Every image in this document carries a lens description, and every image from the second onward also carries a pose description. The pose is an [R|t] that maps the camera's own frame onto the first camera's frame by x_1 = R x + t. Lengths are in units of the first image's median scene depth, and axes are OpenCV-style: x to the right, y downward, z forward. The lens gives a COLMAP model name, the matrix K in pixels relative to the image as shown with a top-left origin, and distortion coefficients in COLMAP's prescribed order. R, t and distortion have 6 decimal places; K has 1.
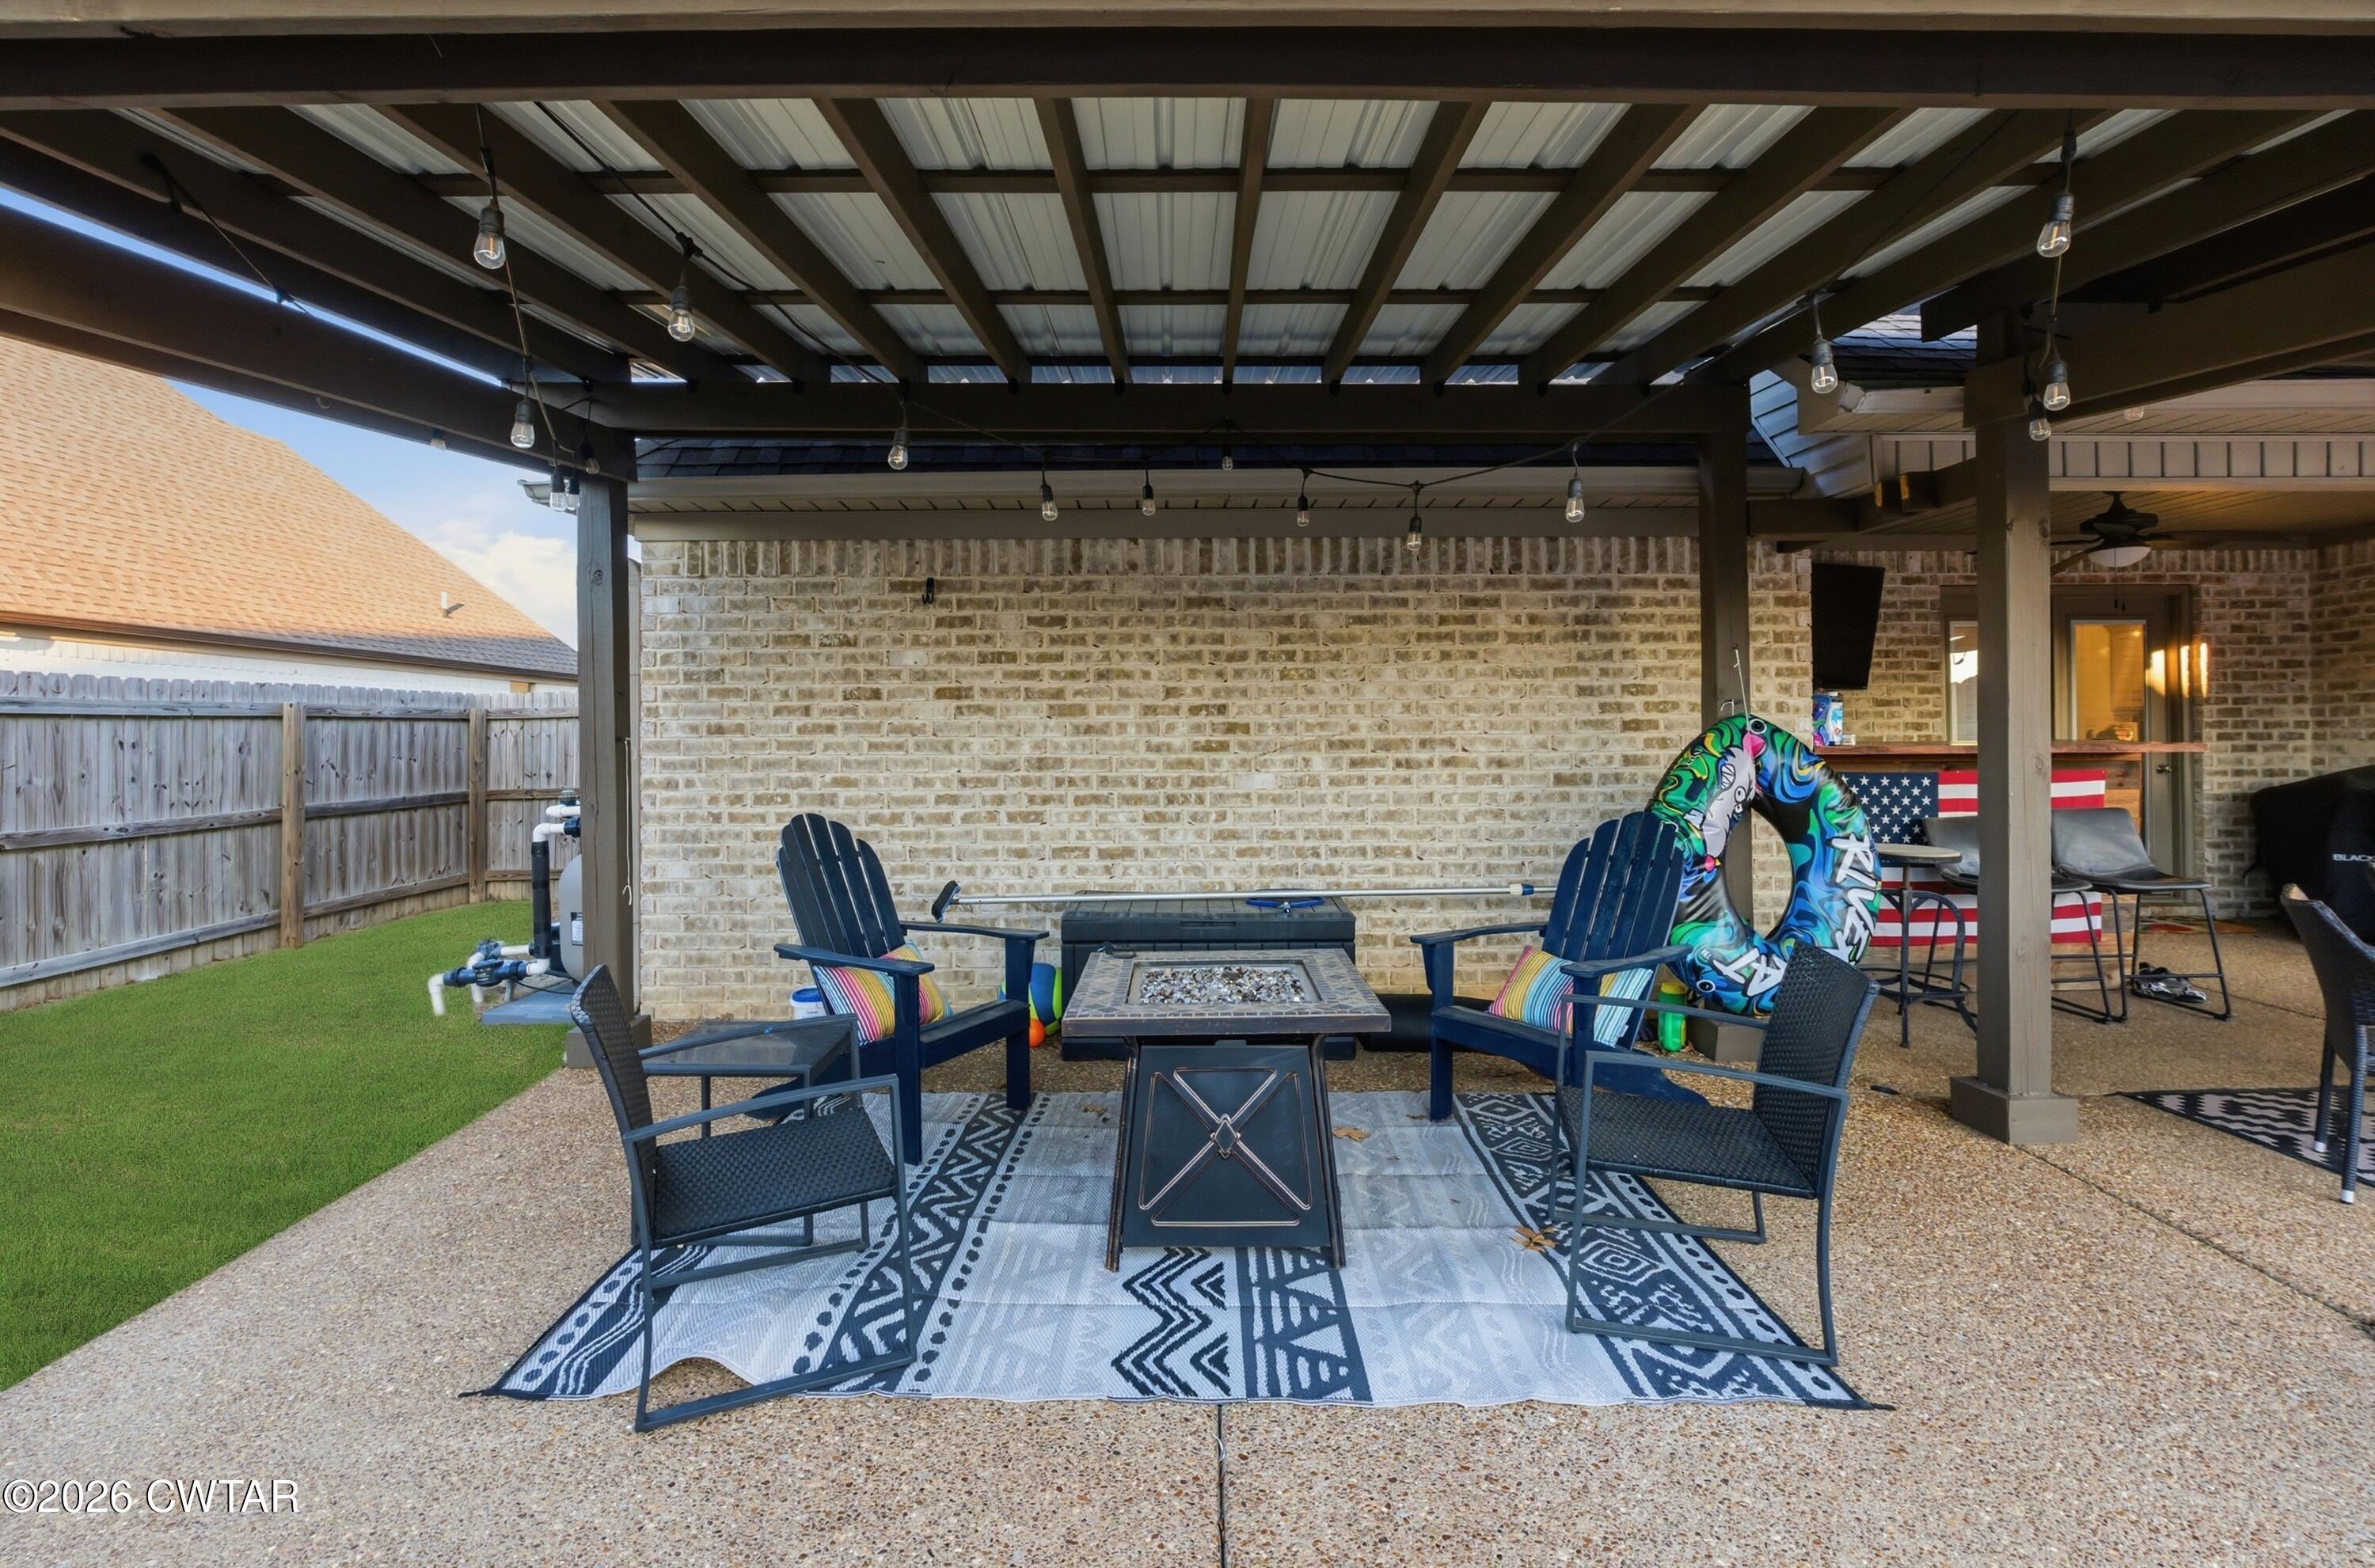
lens RADIAL K [[1069.6, 0, 1181.0], [0, 1069.6, 739.5], [0, 0, 1]] dist [-0.002569, 0.000154]
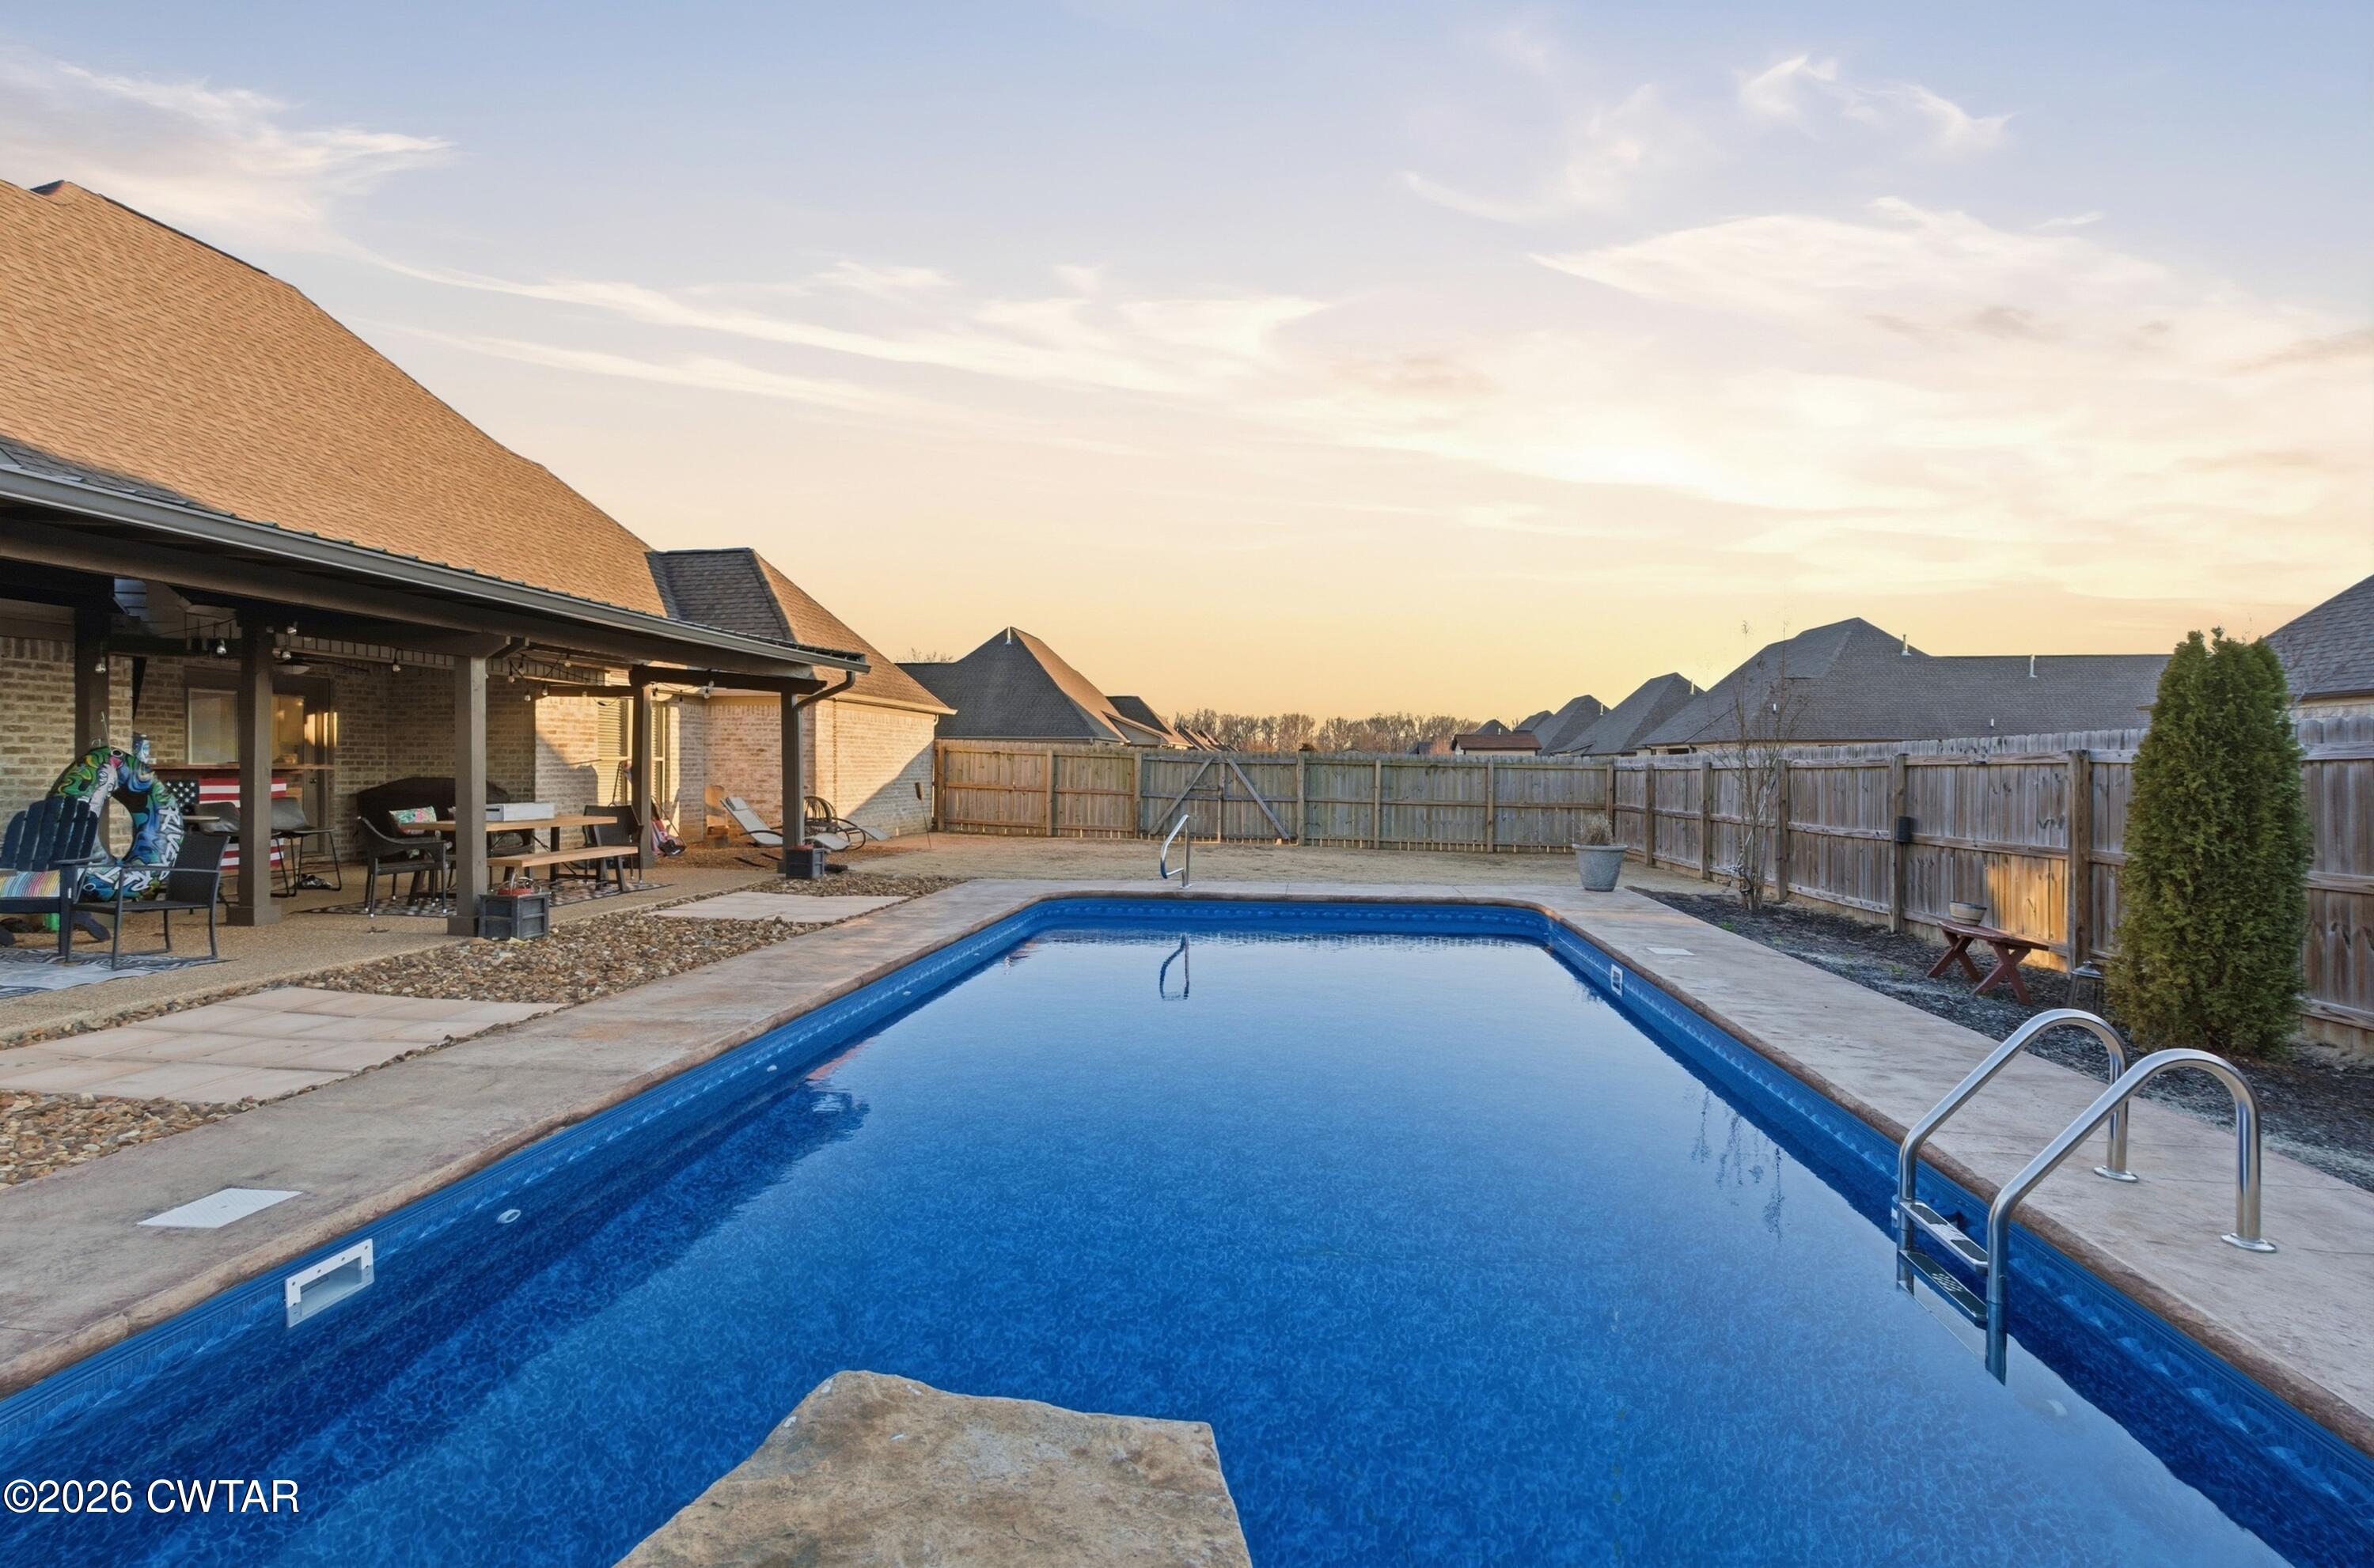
lens RADIAL K [[1069.1, 0, 1188.2], [0, 1069.1, 775.1], [0, 0, 1]] dist [-0.002569, 0.000154]
pose [[0.138257, 0.004197, 0.990388, -0.961400], [-0.012054, 0.999924, -0.002554, 0.007690], [-0.990323, -0.011585, 0.138297, -1.035110]]
